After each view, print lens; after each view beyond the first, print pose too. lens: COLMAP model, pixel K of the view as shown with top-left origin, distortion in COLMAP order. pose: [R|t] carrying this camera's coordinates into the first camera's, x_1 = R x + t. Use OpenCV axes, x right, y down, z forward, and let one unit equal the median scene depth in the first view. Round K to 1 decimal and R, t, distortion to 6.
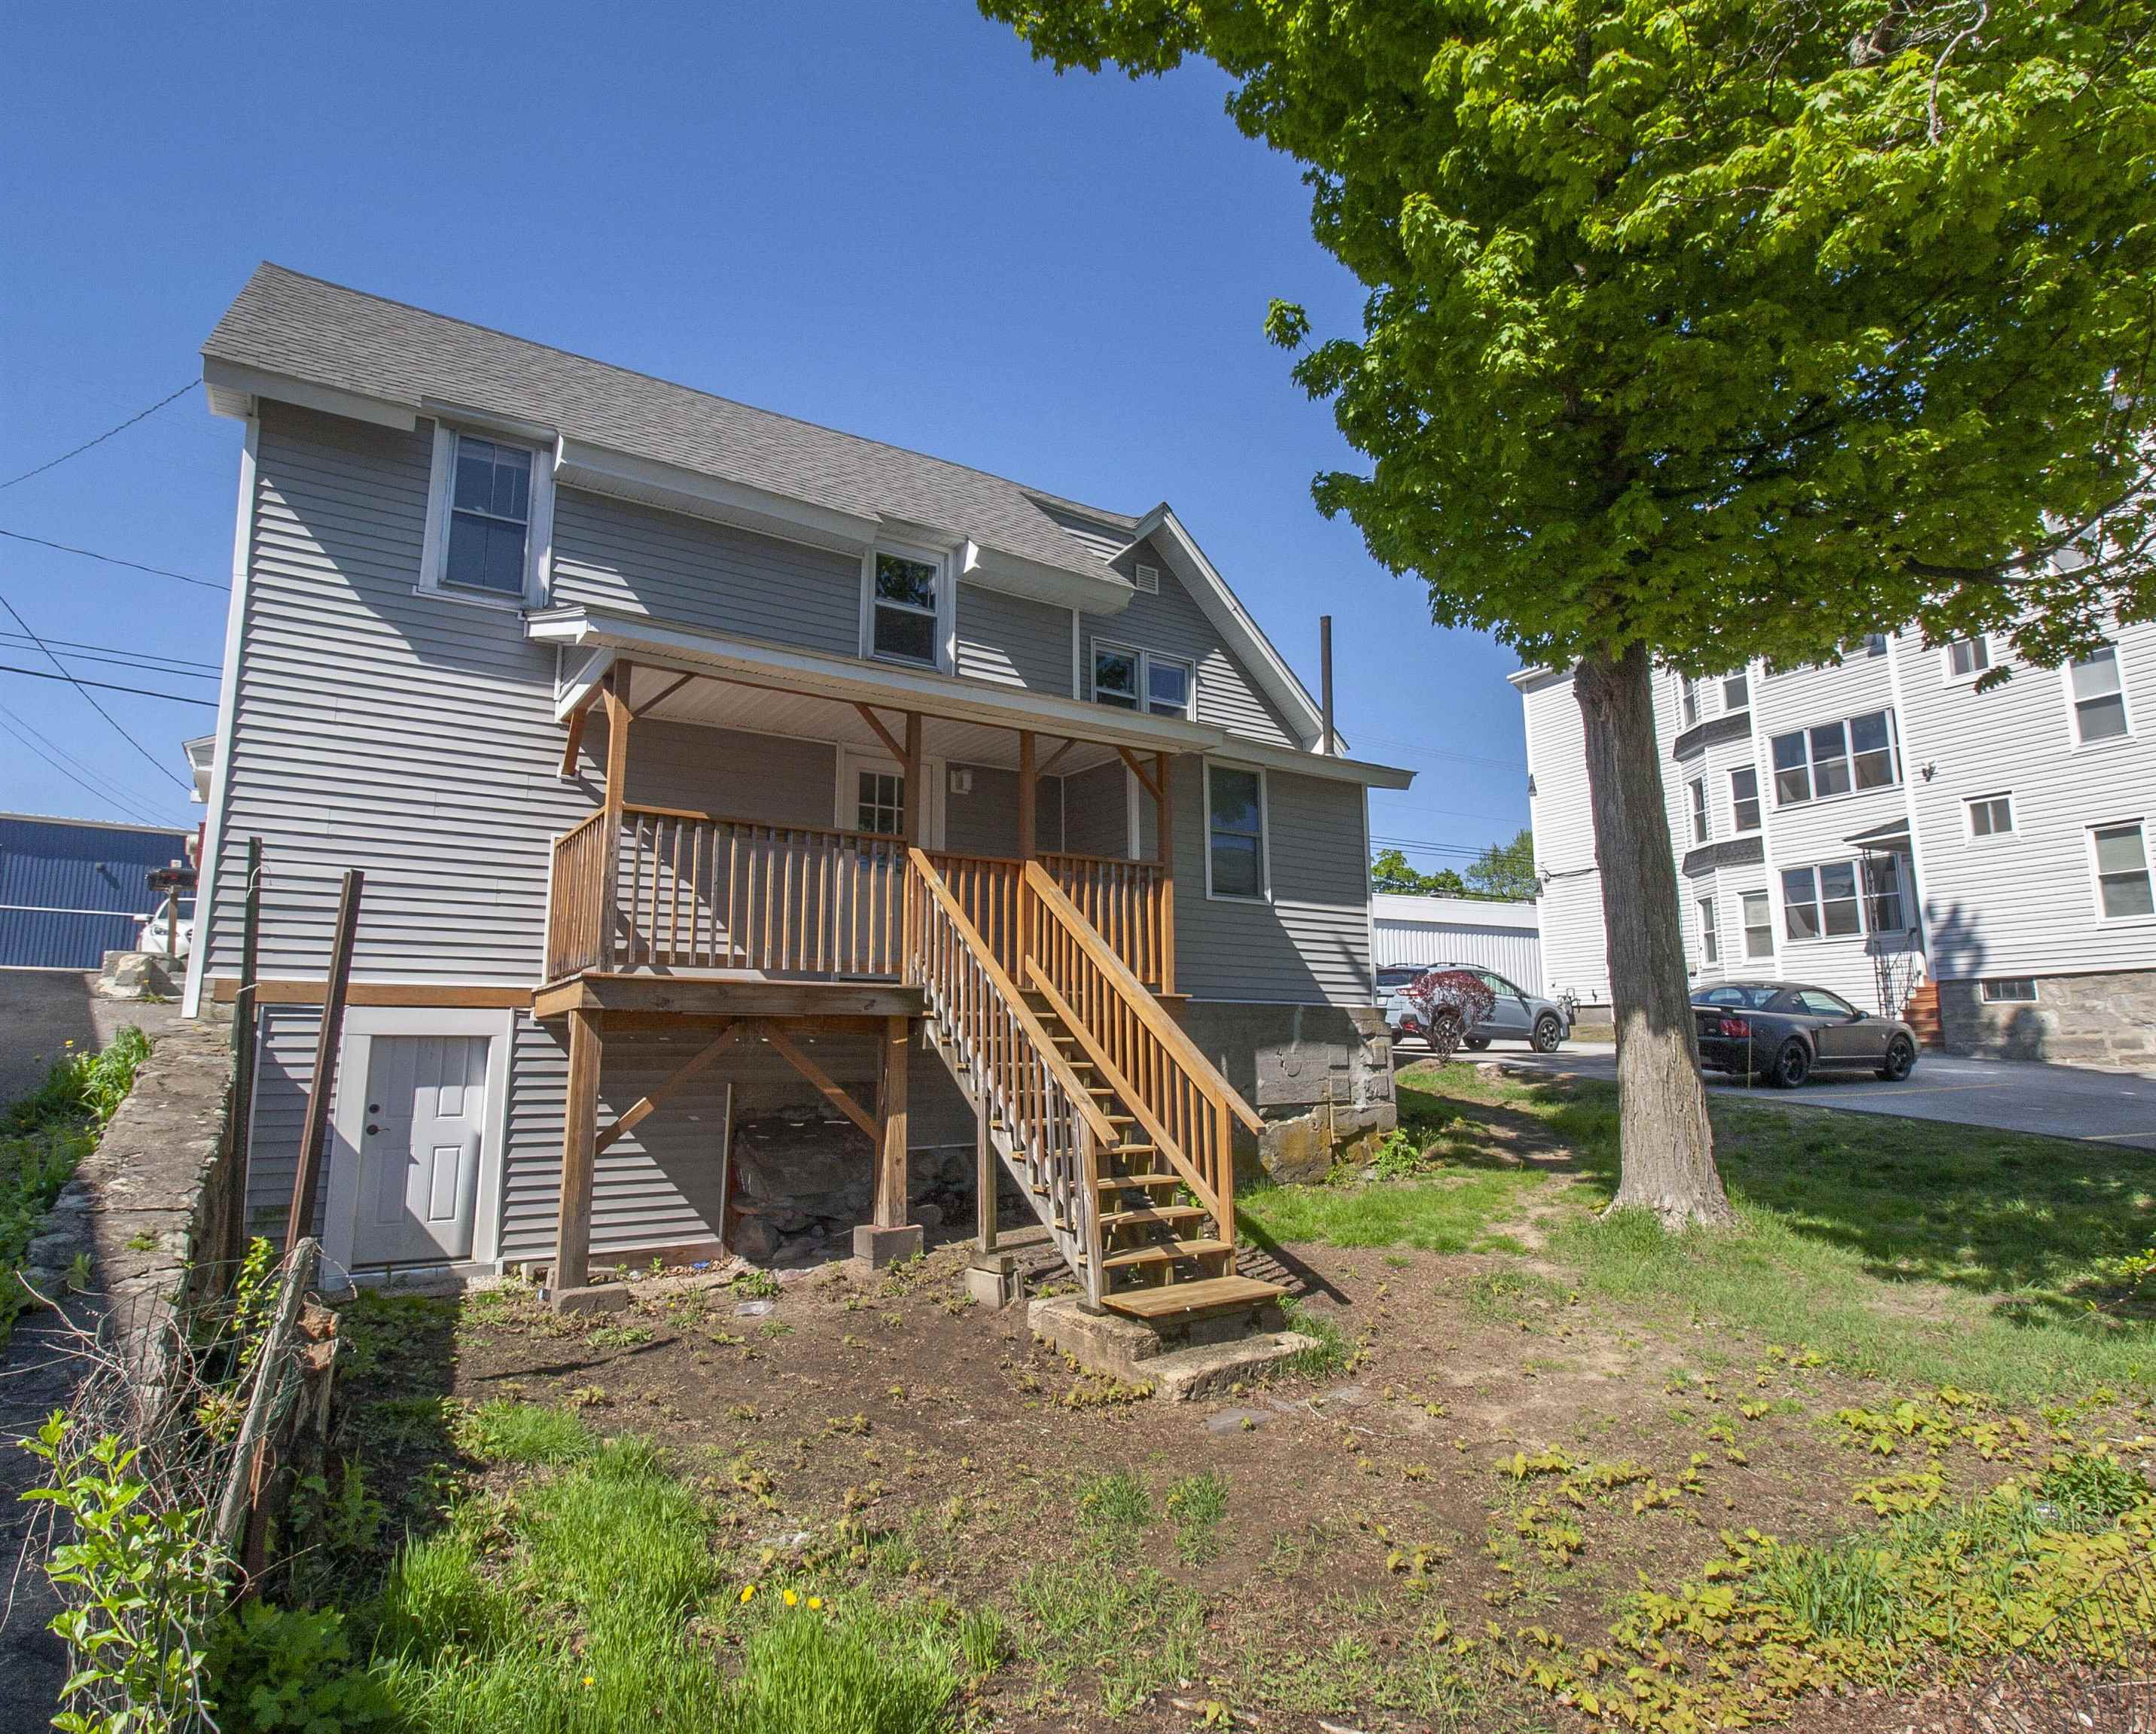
lens RADIAL K [[1120.4, 0, 1078.0], [0, 1120.4, 867.0], [0, 0, 1]] dist [-0.004102, -0.001465]
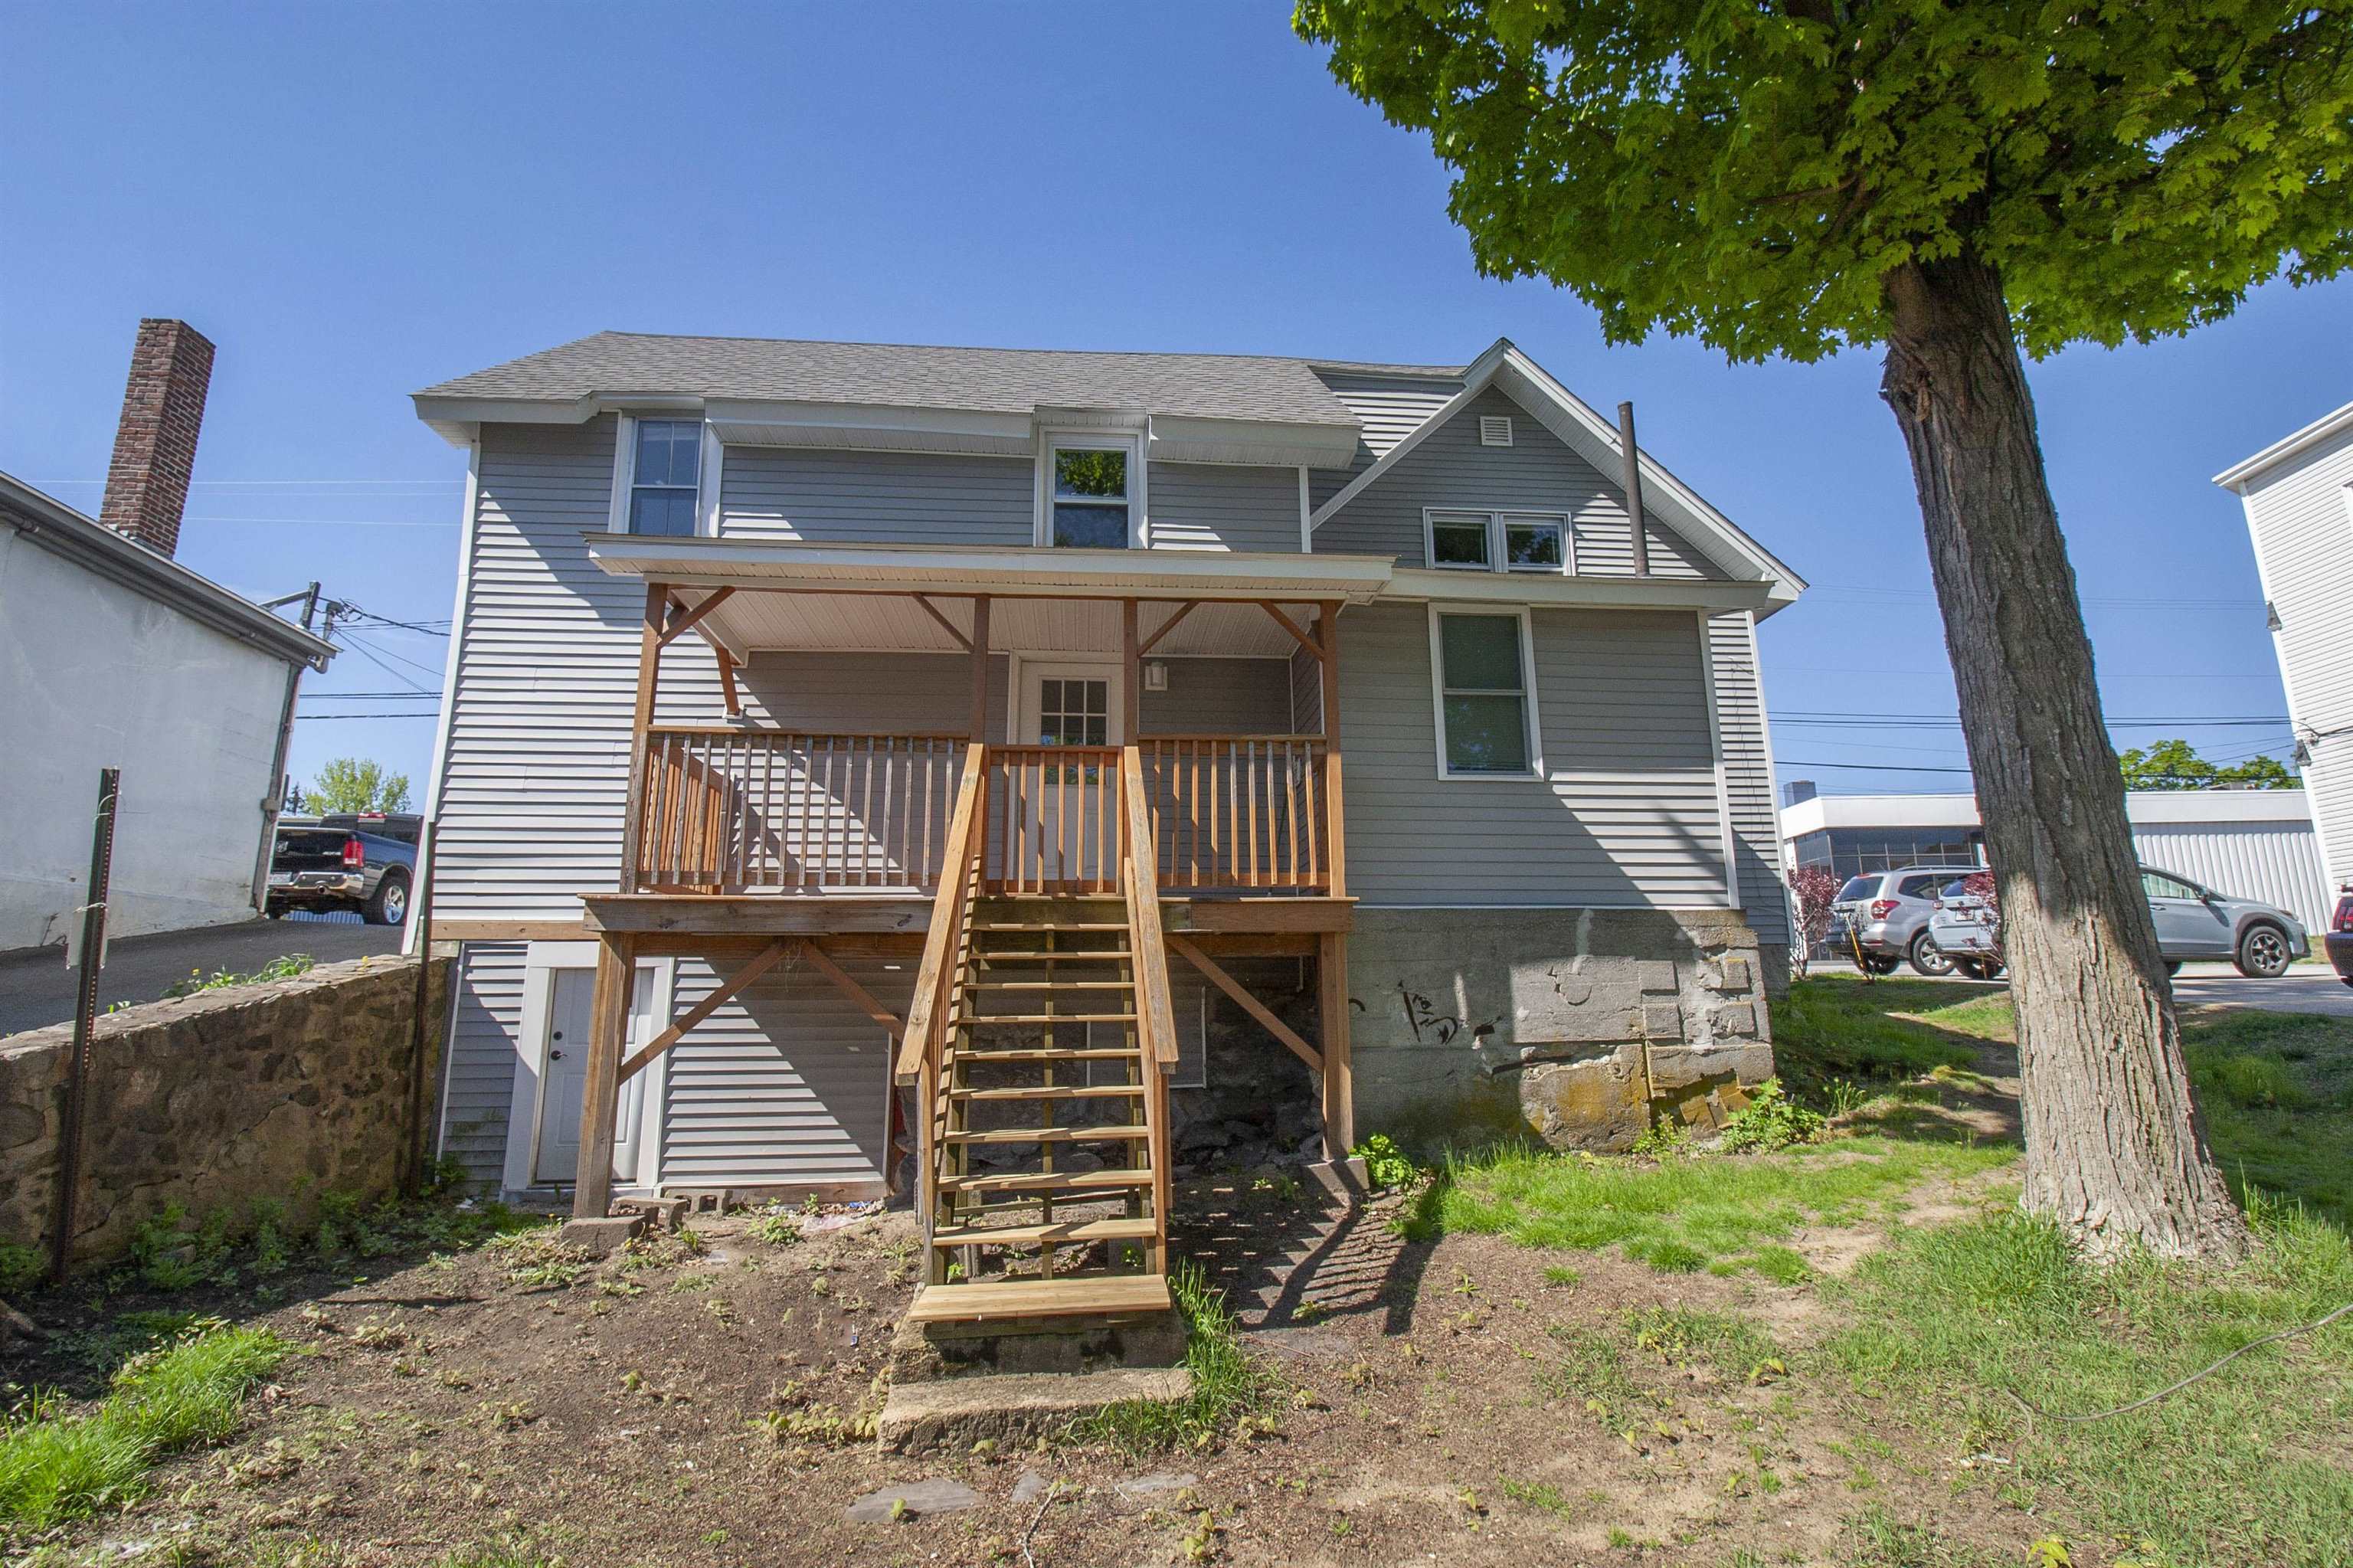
lens RADIAL K [[1085.4, 0, 1183.1], [0, 1085.4, 773.9], [0, 0, 1]] dist [0.002165, -0.012125]
pose [[0.891070, -0.102675, -0.442100, 0.301069], [0.083480, 0.994534, -0.062716, 0.059699], [0.446123, 0.018978, 0.894771, 0.241871]]
